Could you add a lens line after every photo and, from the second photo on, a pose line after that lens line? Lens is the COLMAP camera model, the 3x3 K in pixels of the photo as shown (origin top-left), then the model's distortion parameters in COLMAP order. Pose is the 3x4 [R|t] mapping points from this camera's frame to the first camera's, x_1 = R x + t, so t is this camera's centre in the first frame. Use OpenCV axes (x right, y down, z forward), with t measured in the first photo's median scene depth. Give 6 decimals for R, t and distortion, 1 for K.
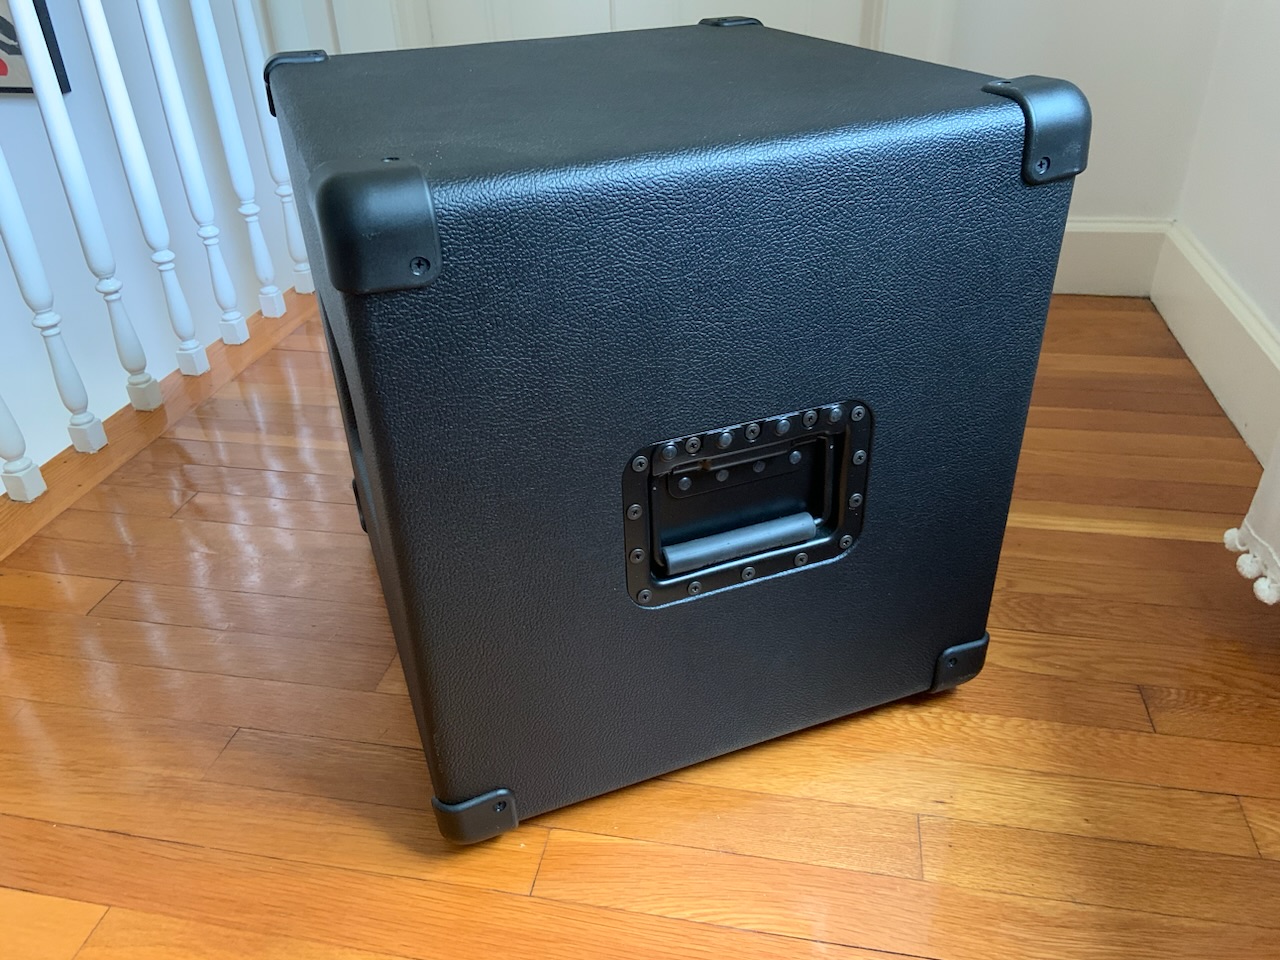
lens RADIAL K [[997.6, 0, 637.7], [0, 997.6, 479.6], [0, 0, 1]] dist [0.093233, -0.138551]
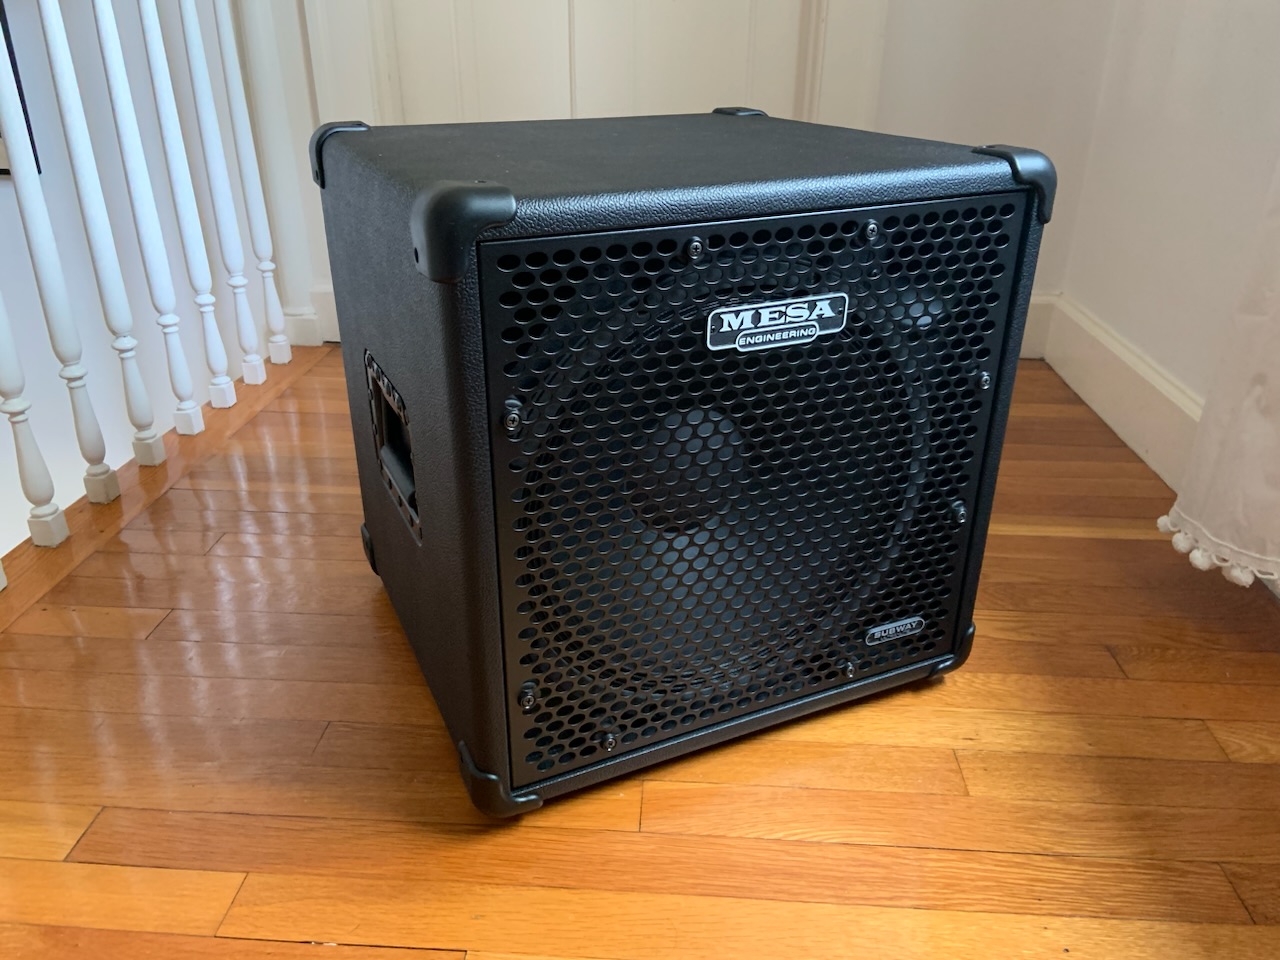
lens RADIAL K [[997.6, 0, 621.9], [0, 997.6, 480.7], [0, 0, 1]] dist [0.093233, -0.138551]
pose [[0.992117, -0.018172, 0.123993, -0.241478], [0.031019, 0.994251, -0.102483, 0.124433], [-0.121418, 0.105522, 0.986977, -0.149349]]
